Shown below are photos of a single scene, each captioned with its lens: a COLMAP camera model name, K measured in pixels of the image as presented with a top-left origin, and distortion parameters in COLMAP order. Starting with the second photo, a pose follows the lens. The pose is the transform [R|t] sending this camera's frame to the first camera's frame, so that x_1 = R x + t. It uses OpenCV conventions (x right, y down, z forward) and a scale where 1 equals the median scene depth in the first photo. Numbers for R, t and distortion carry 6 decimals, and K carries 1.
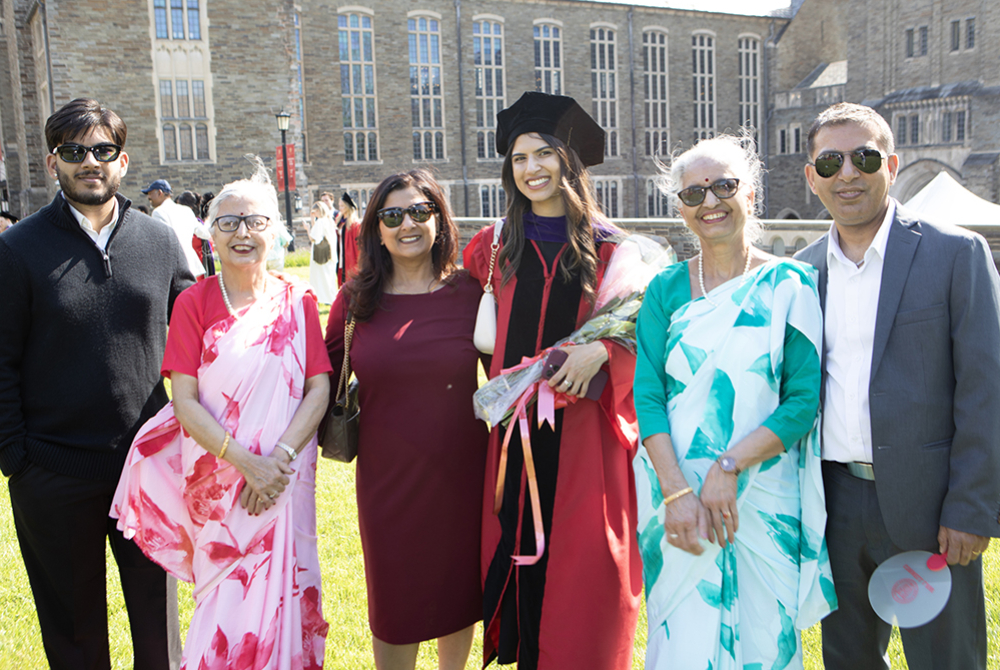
lens RADIAL K [[978.2, 0, 501.3], [0, 978.2, 332.7], [0, 0, 1]] dist [-0.057278, 0.000000]
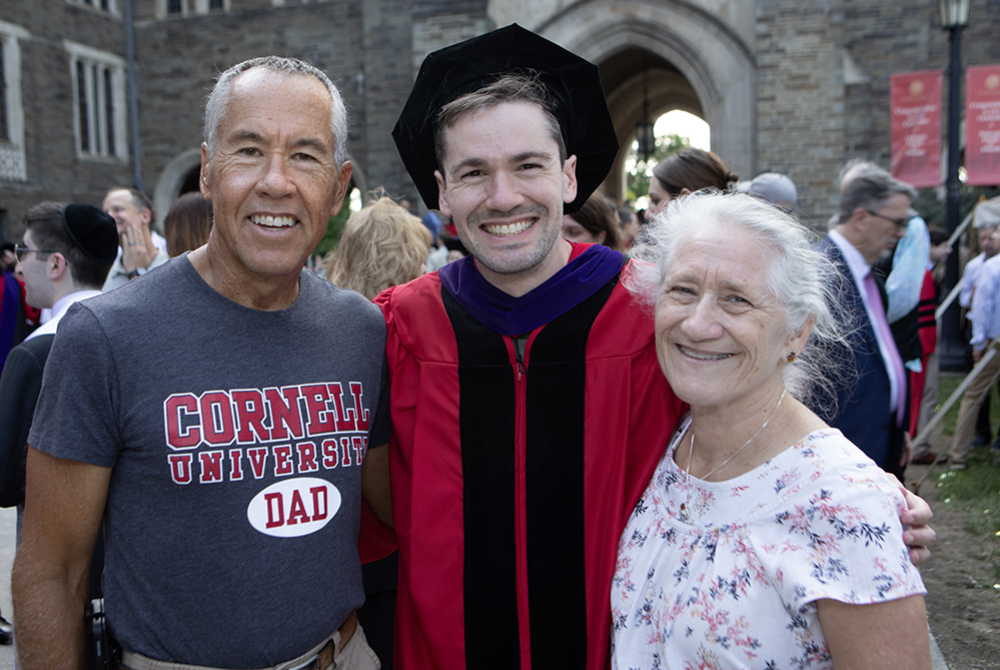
lens RADIAL K [[978.2, 0, 496.2], [0, 978.2, 334.9], [0, 0, 1]] dist [-0.057278, 0.000000]
pose [[0.707950, -0.035574, 0.705366, 0.105716], [0.103303, 0.993205, -0.053591, -0.019833], [-0.698667, 0.110806, 0.706815, 0.690594]]
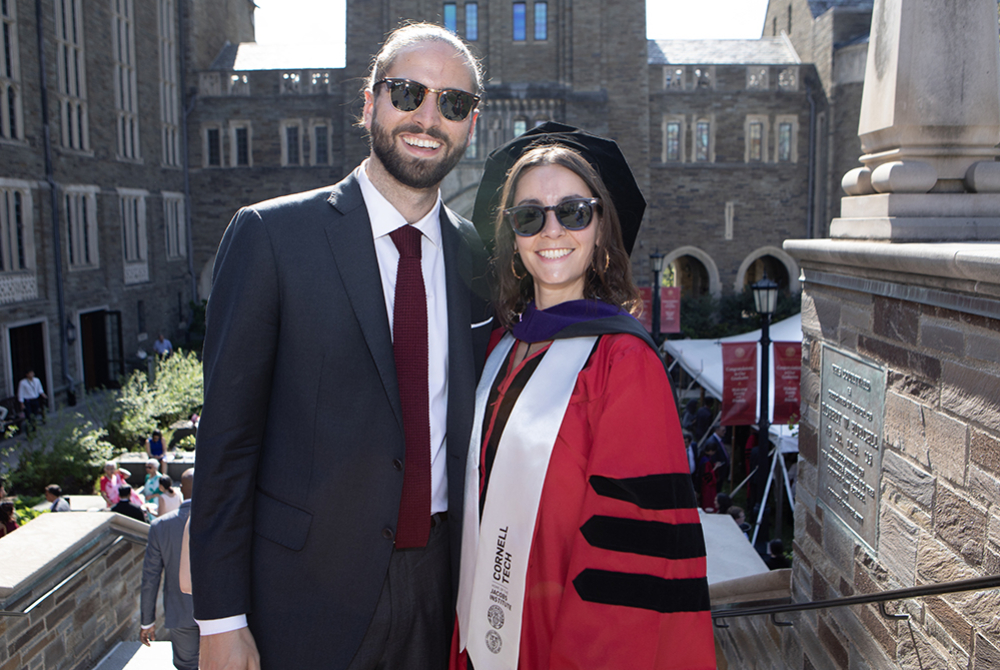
lens RADIAL K [[861.4, 0, 500.1], [0, 861.4, 333.6], [0, 0, 1]] dist [-0.079725, 0.005012]
pose [[0.513423, -0.078272, 0.854558, -0.113910], [0.113363, 0.993290, 0.022870, -0.070123], [-0.850615, 0.085133, 0.518852, 0.597242]]
